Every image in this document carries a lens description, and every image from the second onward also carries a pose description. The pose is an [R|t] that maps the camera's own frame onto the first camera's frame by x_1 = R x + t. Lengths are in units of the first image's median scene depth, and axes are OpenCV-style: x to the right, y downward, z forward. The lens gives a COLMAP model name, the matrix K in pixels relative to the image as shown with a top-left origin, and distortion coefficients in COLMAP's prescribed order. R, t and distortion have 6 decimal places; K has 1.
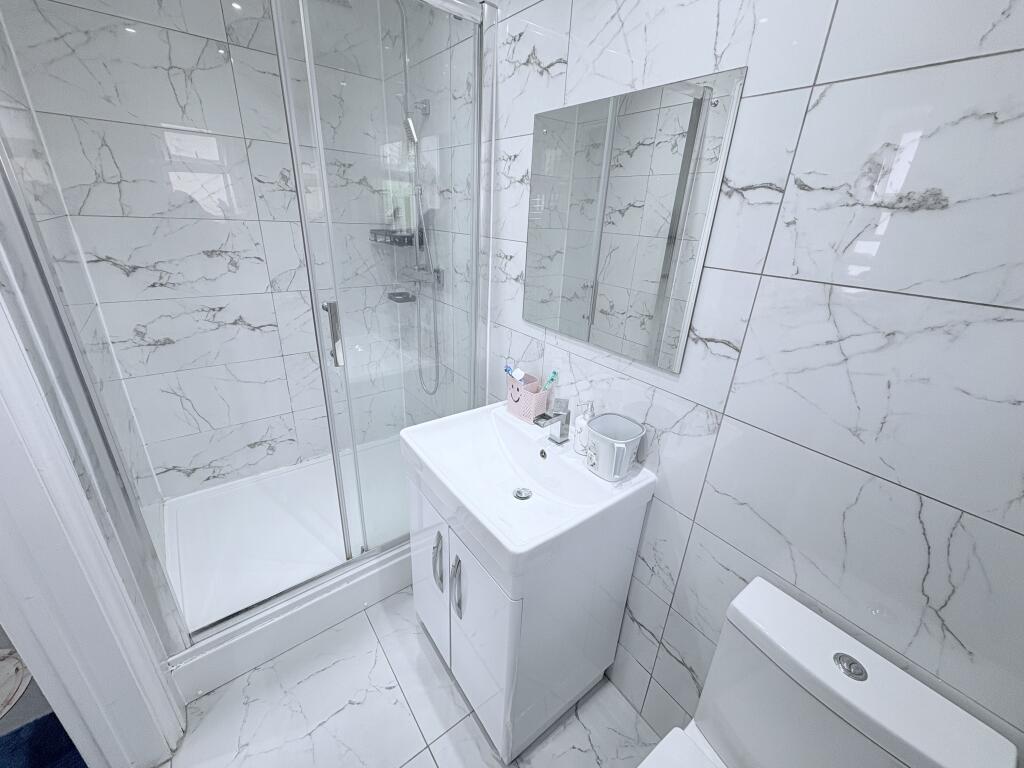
lens RADIAL K [[409.8, 0, 548.9], [0, 409.8, 396.1], [0, 0, 1]] dist [0.001614, 0.000694]
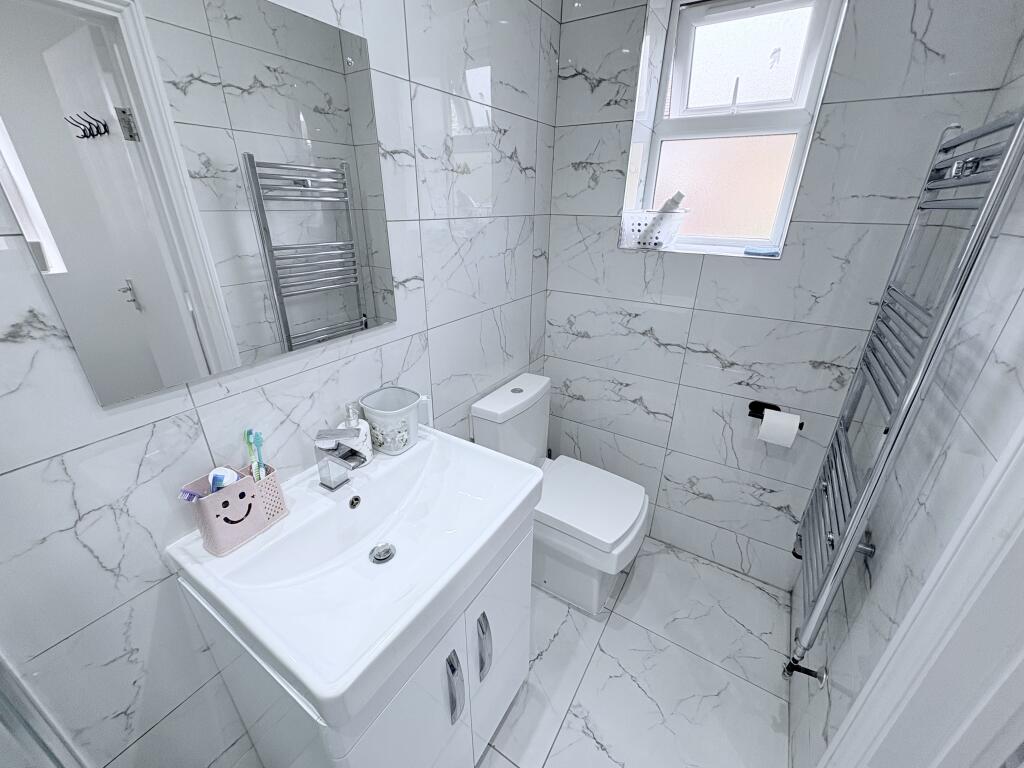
lens RADIAL K [[409.8, 0, 513.2], [0, 409.8, 382.9], [0, 0, 1]] dist [0.001614, 0.000694]
pose [[-0.298738, -0.465198, 0.833274, -1.030832], [0.336031, 0.765954, 0.548085, -0.561160], [-0.893218, 0.443740, -0.072499, 1.135967]]
